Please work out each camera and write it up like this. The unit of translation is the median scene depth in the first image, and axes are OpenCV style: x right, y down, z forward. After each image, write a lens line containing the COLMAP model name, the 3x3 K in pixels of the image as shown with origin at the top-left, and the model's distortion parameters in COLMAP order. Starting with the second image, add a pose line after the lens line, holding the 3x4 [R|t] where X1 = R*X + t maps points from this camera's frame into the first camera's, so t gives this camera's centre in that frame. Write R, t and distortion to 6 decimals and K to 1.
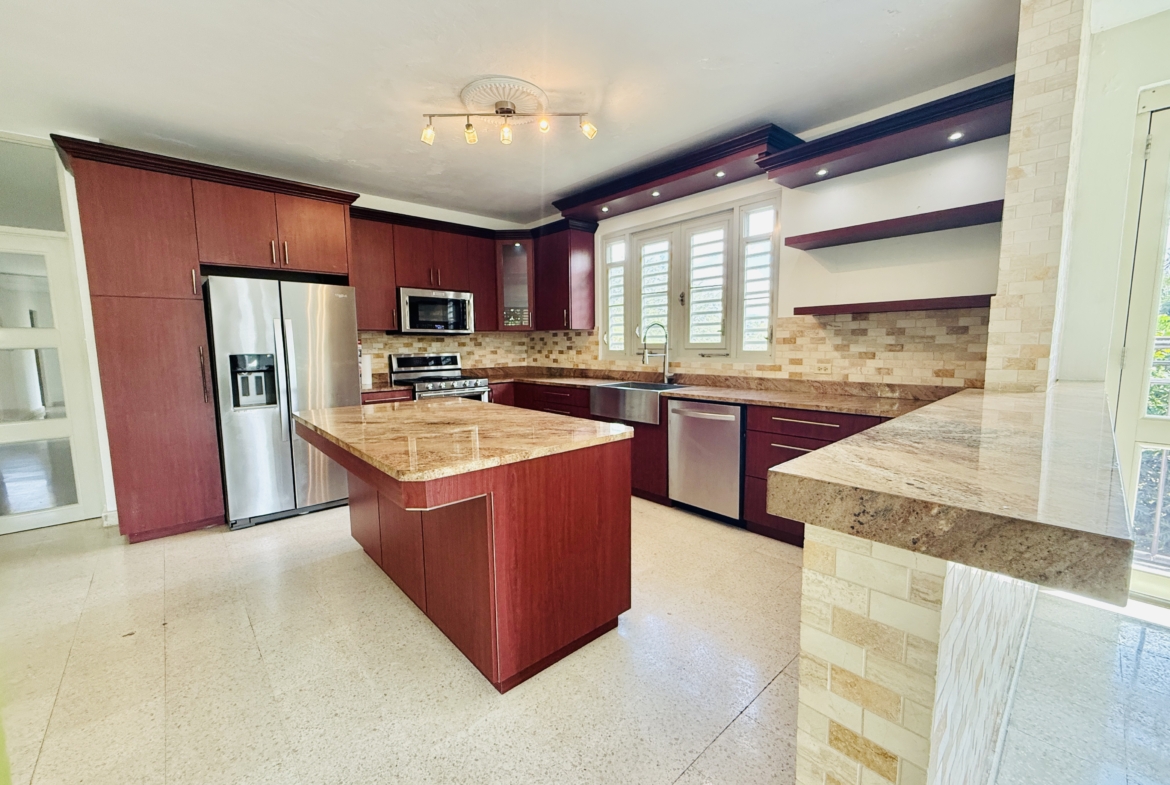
lens RADIAL K [[463.0, 0, 584.6], [0, 463.0, 392.0], [0, 0, 1]] dist [-0.000251, -0.000289]
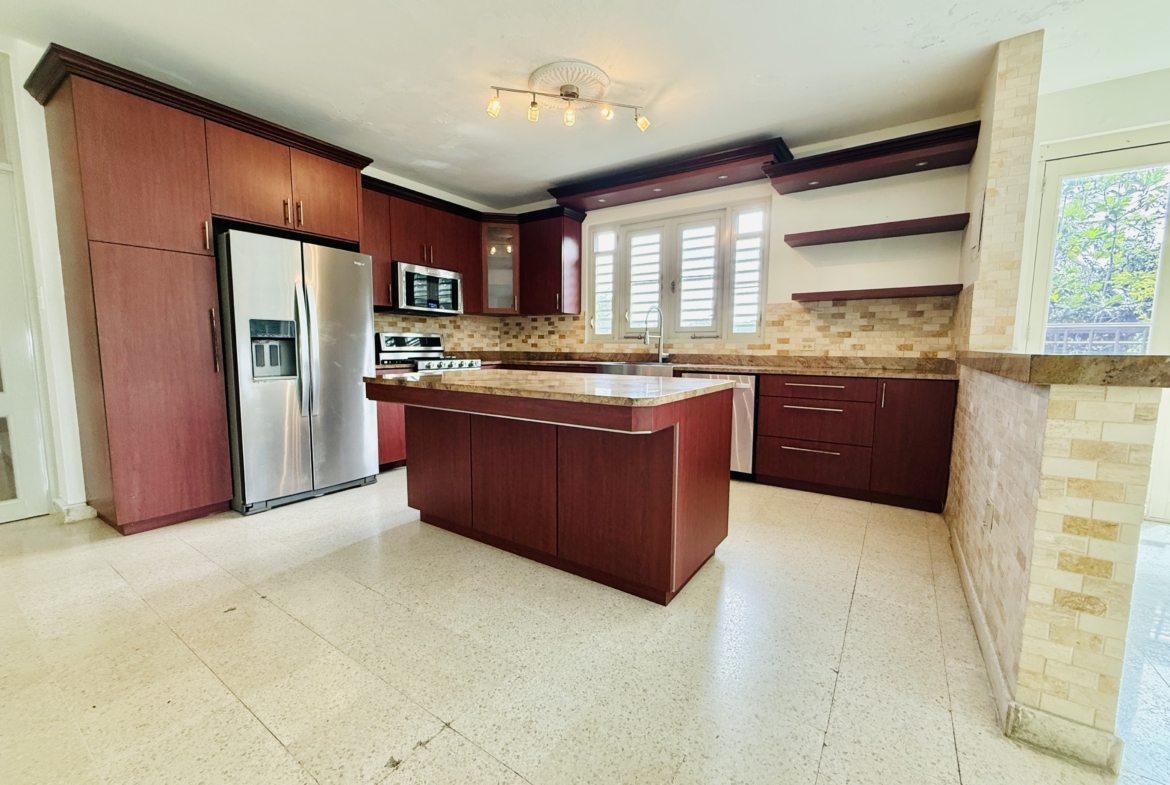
lens RADIAL K [[463.0, 0, 583.1], [0, 463.0, 391.9], [0, 0, 1]] dist [-0.000251, -0.000289]
pose [[0.971232, -0.006926, 0.238035, -0.353020], [0.008356, 0.999953, -0.004999, 0.072325], [-0.237989, 0.006845, 0.971244, -0.031764]]
